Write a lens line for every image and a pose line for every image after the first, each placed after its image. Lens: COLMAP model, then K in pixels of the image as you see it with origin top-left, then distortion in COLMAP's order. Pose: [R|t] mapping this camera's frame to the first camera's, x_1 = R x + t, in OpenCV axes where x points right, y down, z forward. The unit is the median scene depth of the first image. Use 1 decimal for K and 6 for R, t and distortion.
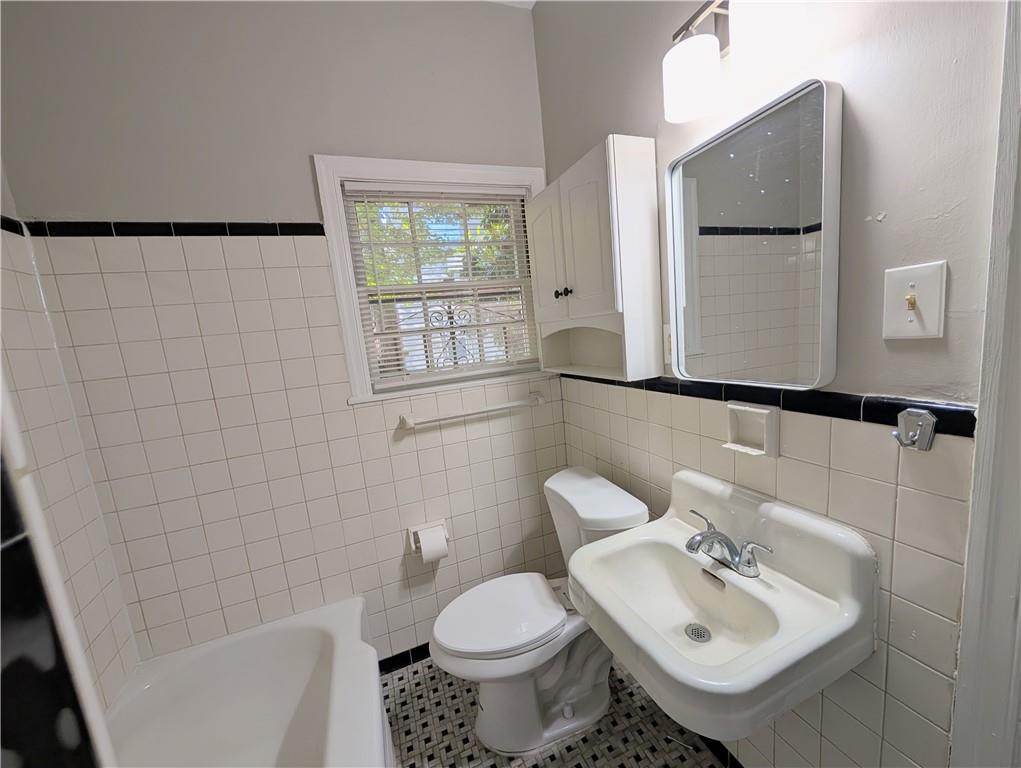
lens RADIAL K [[386.9, 0, 508.8], [0, 386.9, 389.7], [0, 0, 1]] dist [-0.001817, -0.000094]
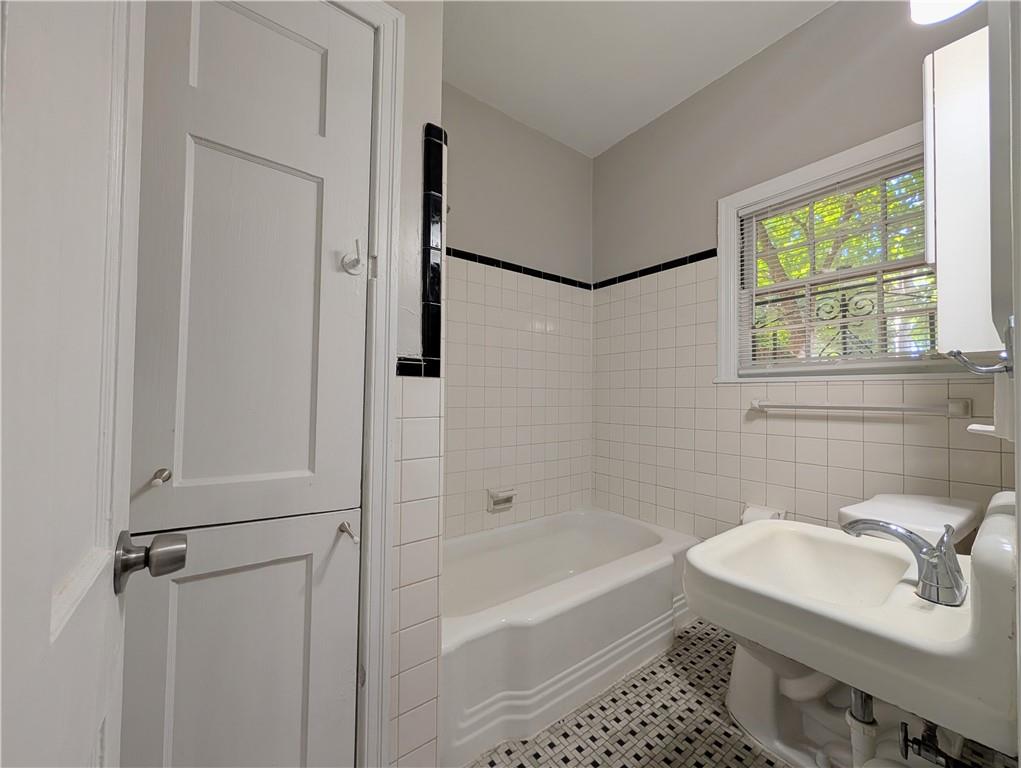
lens RADIAL K [[386.9, 0, 508.8], [0, 386.9, 389.7], [0, 0, 1]] dist [-0.001817, -0.000094]
pose [[0.256441, 0.083960, -0.962906, 0.633509], [-0.176507, 0.983536, 0.038752, 0.128240], [0.950307, 0.160022, 0.267039, 0.018799]]
